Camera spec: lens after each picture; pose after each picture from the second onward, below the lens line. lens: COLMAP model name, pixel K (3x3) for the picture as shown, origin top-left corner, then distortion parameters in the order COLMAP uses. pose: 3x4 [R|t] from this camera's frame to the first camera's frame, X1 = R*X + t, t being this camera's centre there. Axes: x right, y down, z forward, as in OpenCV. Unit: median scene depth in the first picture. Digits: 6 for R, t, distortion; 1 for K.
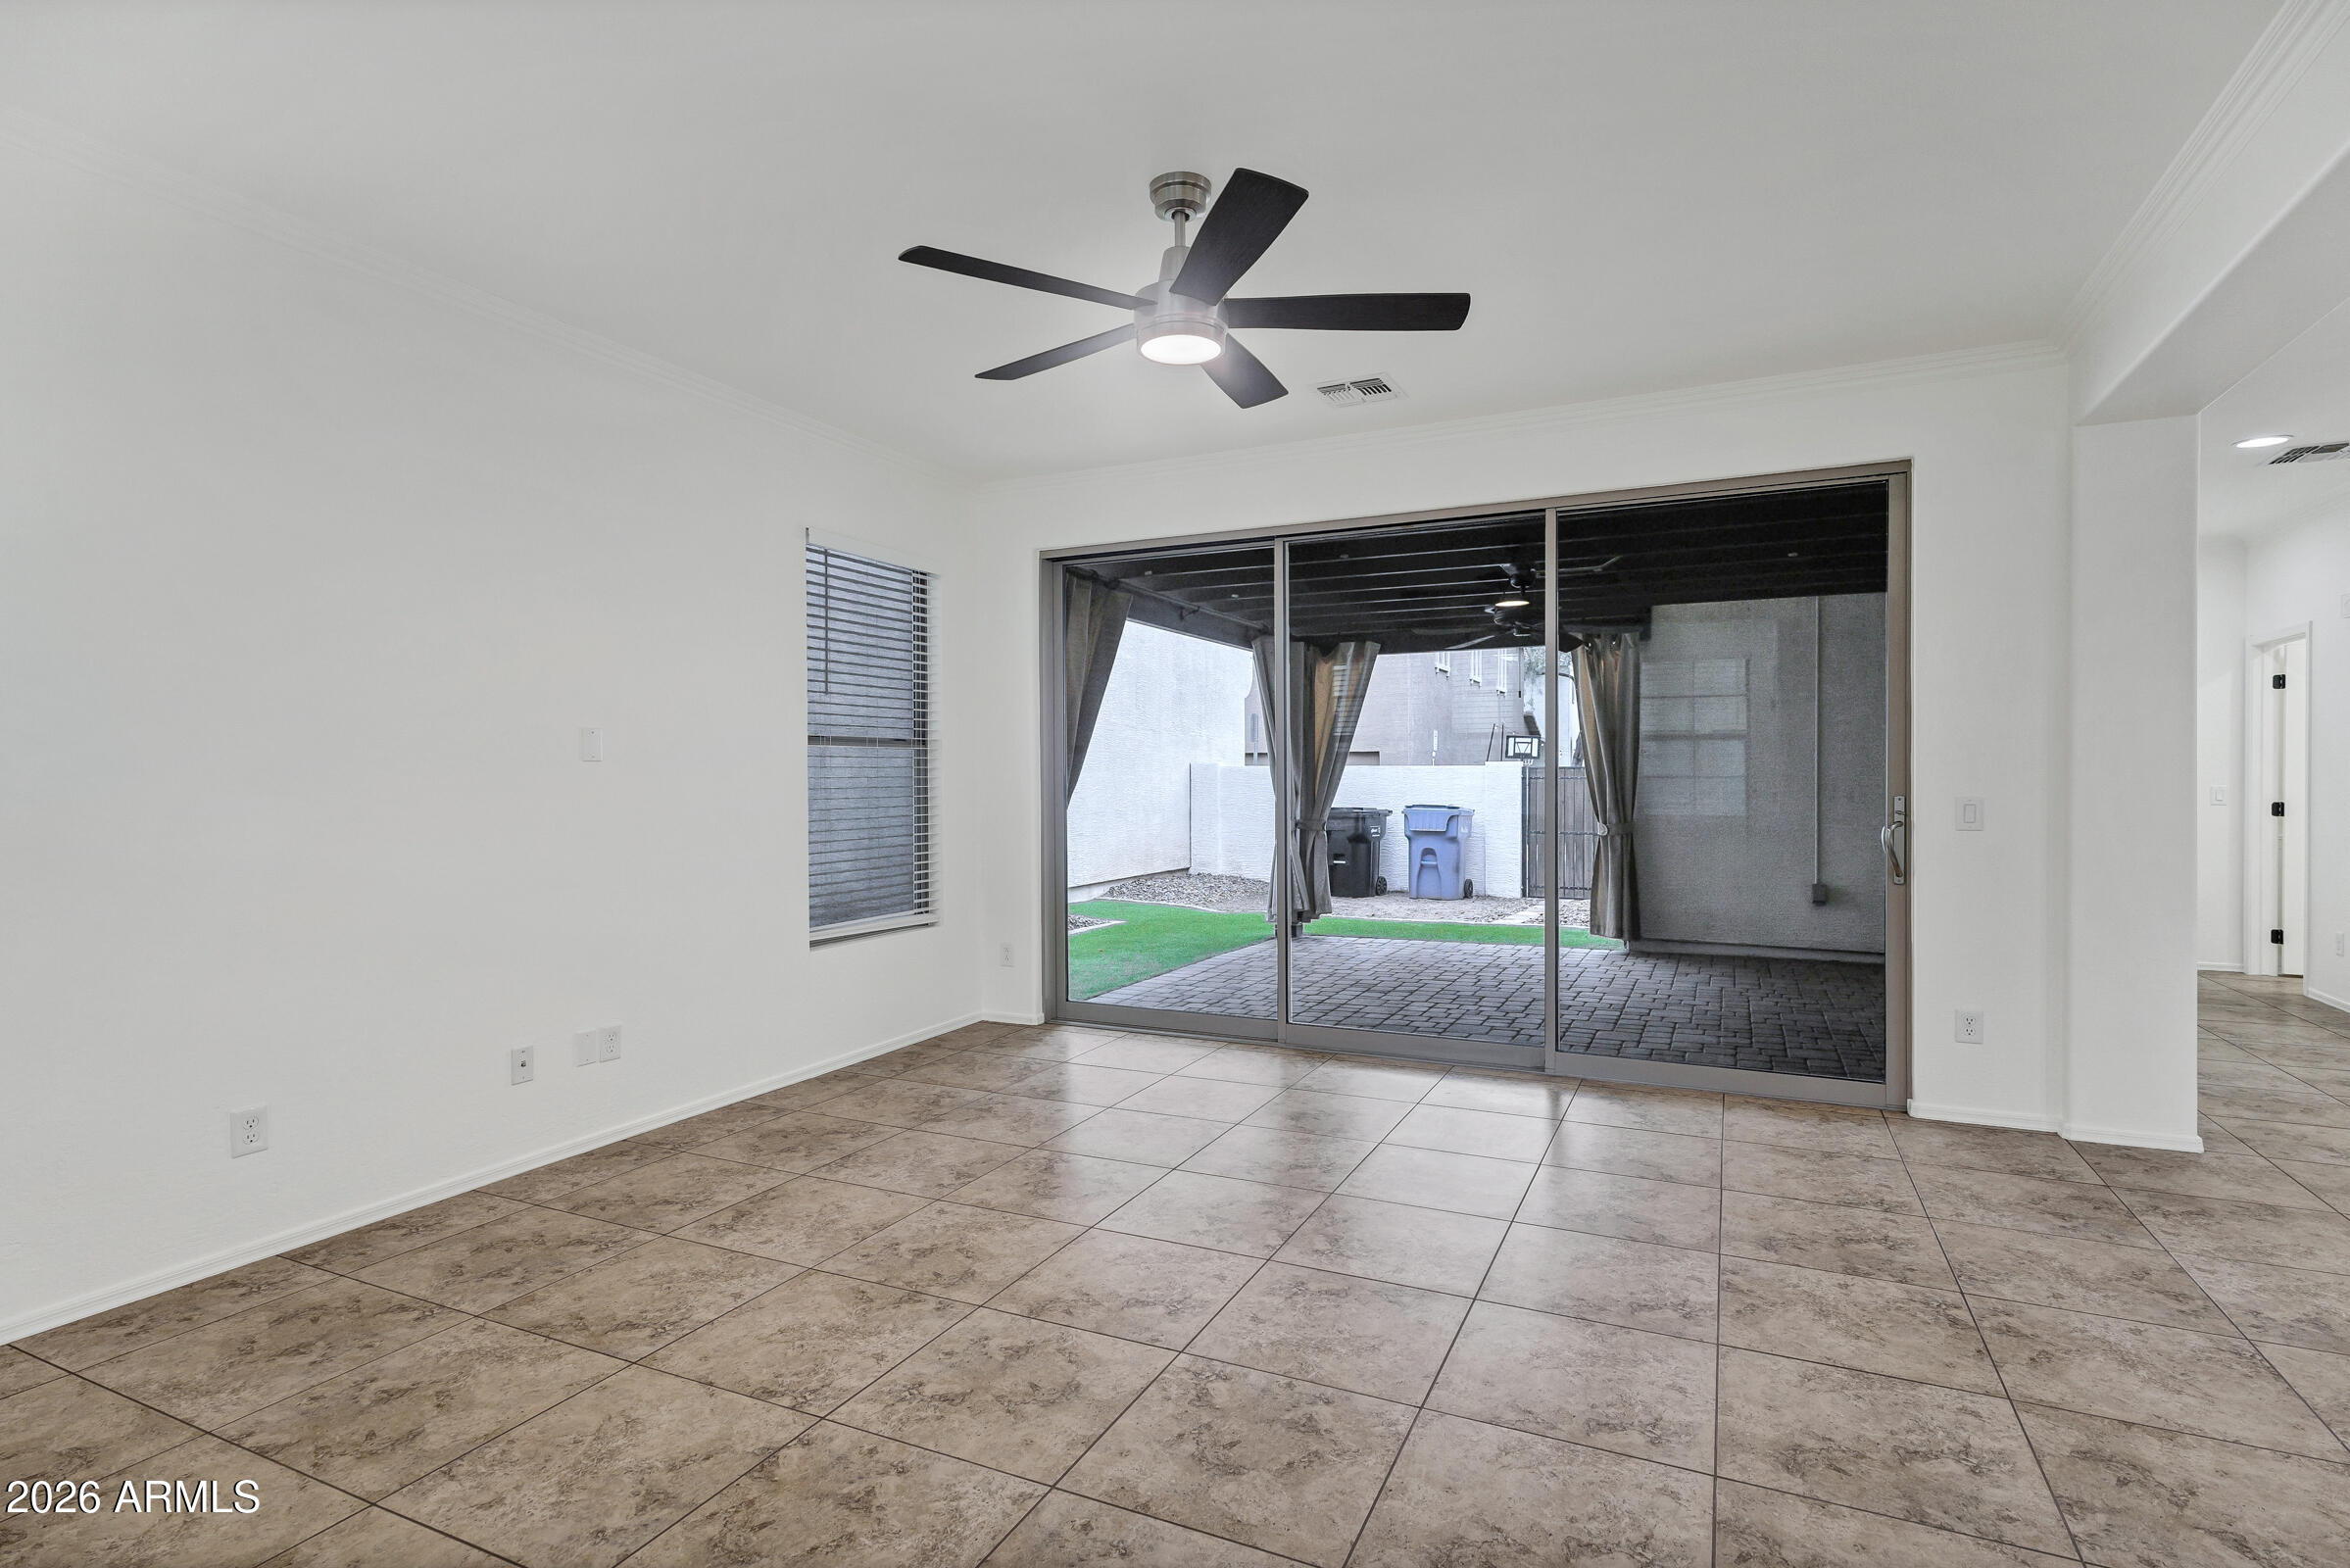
lens RADIAL K [[1116.4, 0, 1168.5], [0, 1116.4, 786.4], [0, 0, 1]] dist [0.003478, 0.000694]
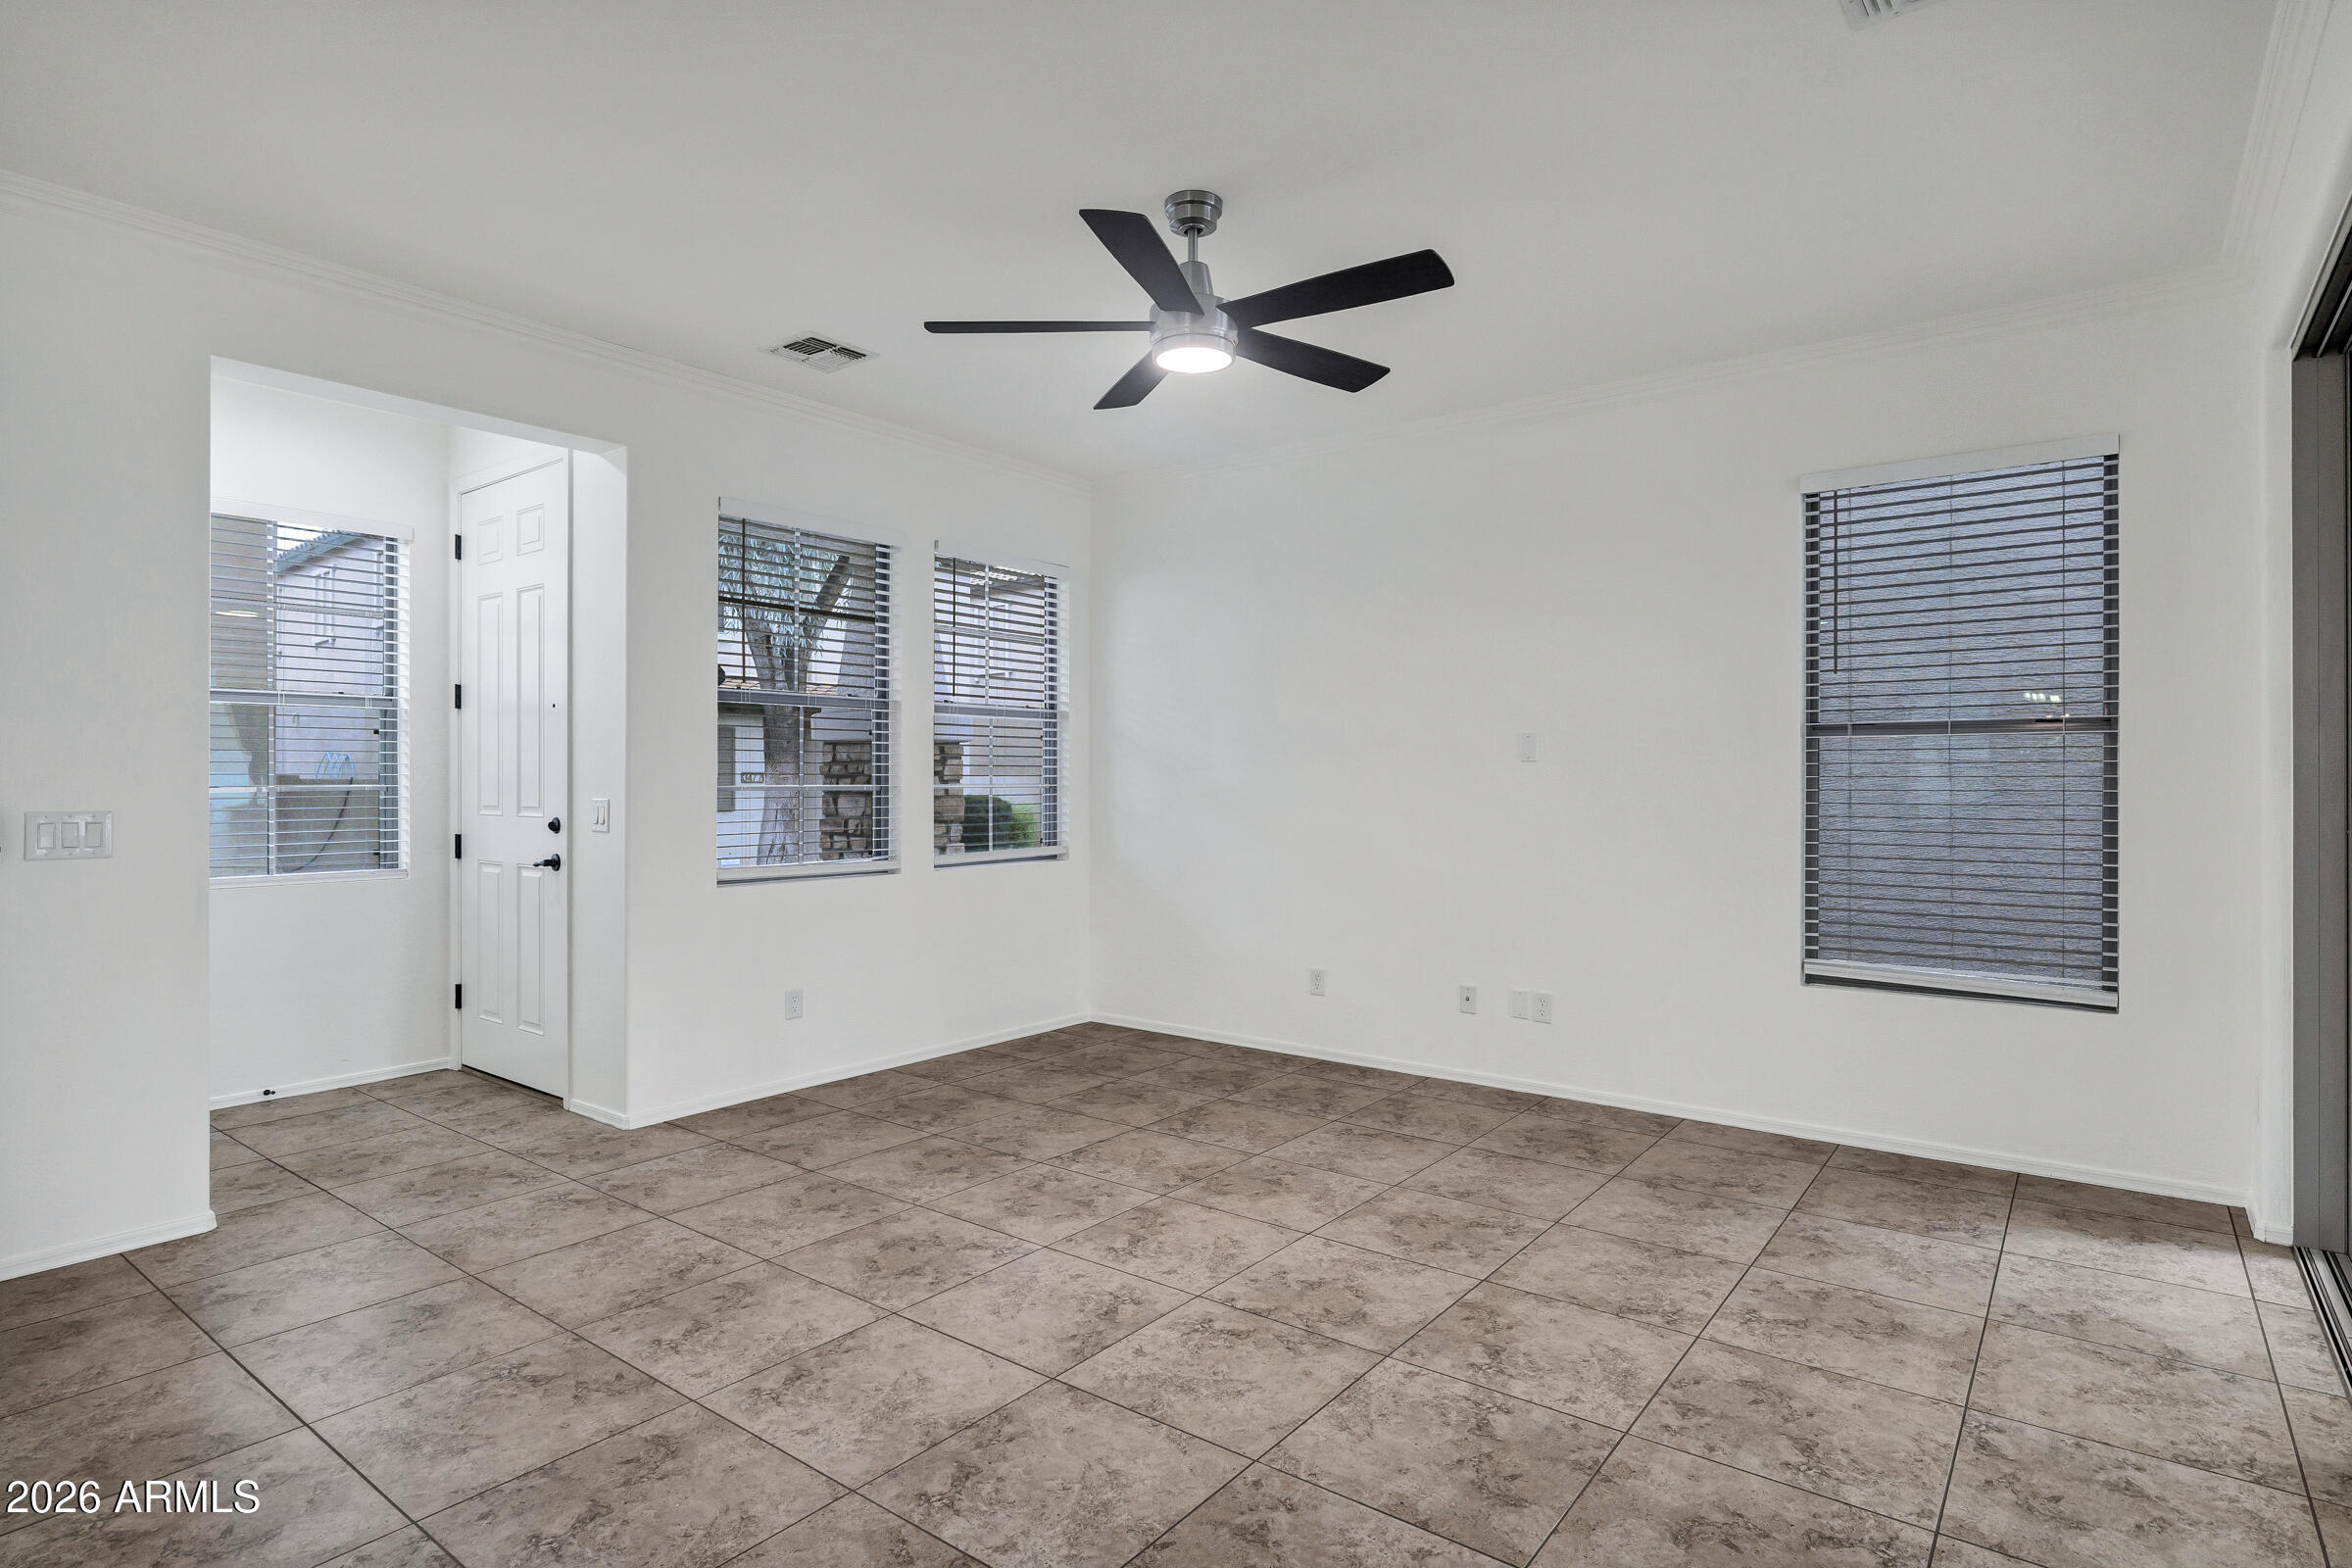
lens RADIAL K [[1251.1, 0, 1164.5], [0, 1251.1, 783.2], [0, 0, 1]] dist [0.001537, -0.000540]
pose [[-0.204285, 0.010922, -0.978851, 1.120373], [-0.007035, 0.999896, 0.012625, -0.018280], [0.978886, 0.009465, -0.204187, 1.186647]]
